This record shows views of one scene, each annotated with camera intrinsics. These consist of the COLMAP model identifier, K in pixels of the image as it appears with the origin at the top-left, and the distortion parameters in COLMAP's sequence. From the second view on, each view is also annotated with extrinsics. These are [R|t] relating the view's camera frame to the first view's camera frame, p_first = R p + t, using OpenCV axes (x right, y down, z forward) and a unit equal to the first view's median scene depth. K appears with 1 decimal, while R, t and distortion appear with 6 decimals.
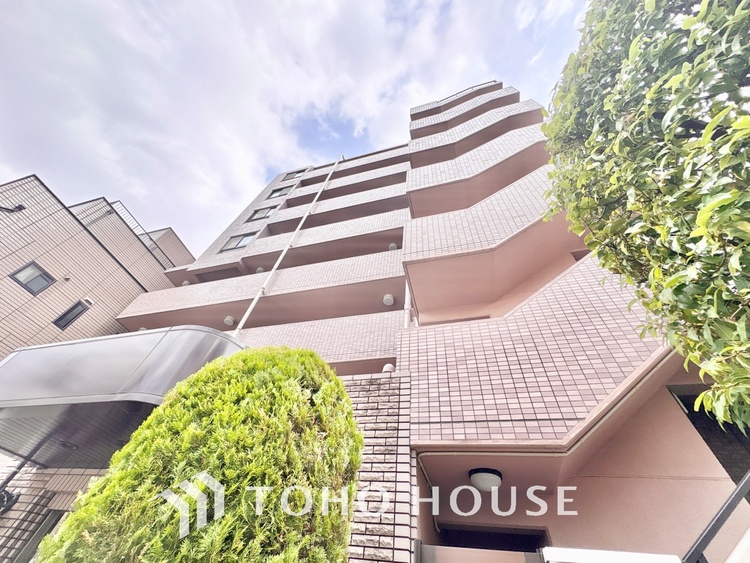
lens RADIAL K [[300.0, 0, 374.5], [0, 300.0, 280.8], [0, 0, 1]] dist [0.000743, -0.000177]
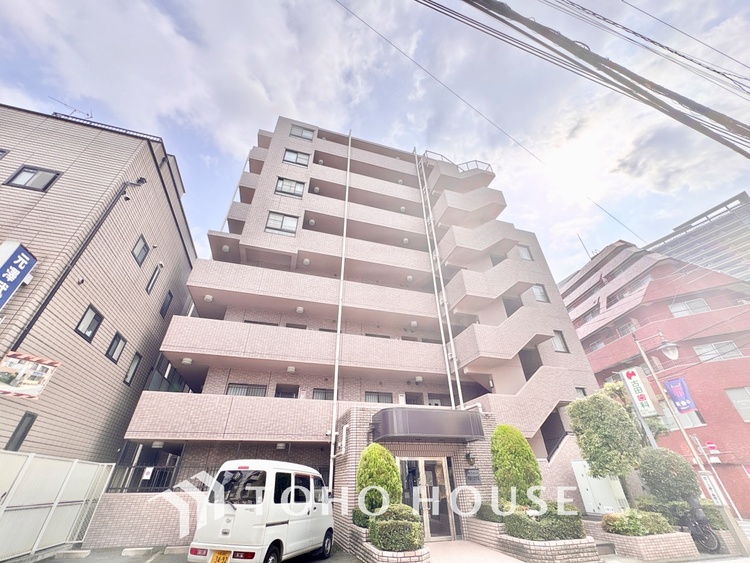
lens RADIAL K [[300.0, 0, 374.5], [0, 300.0, 280.8], [0, 0, 1]] dist [0.000743, -0.000177]
pose [[0.838223, 0.204785, 0.505416, -0.764052], [-0.348655, 0.913891, 0.207947, -0.318246], [-0.419311, -0.350522, 0.837444, -0.173234]]
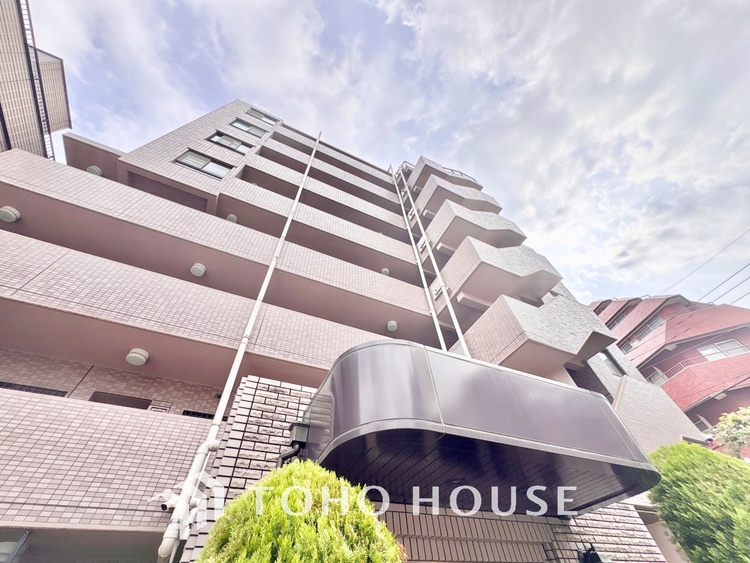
lens RADIAL K [[300.0, 0, 374.5], [0, 300.0, 280.8], [0, 0, 1]] dist [0.000743, -0.000177]
pose [[0.744693, 0.419132, 0.519385, -0.449357], [-0.417278, 0.899750, -0.127787, 0.059060], [-0.520876, -0.121566, 0.844932, 0.117300]]
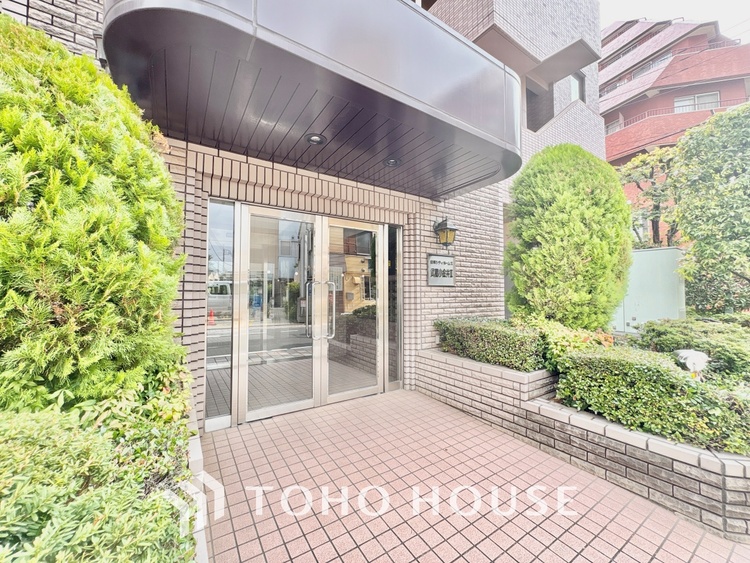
lens RADIAL K [[300.0, 0, 374.5], [0, 300.0, 280.8], [0, 0, 1]] dist [0.000743, -0.000177]
pose [[0.651303, -0.073325, 0.755266, -0.371463], [-0.536719, 0.659080, 0.526826, 0.071417], [-0.536411, -0.748490, 0.389906, 0.081698]]
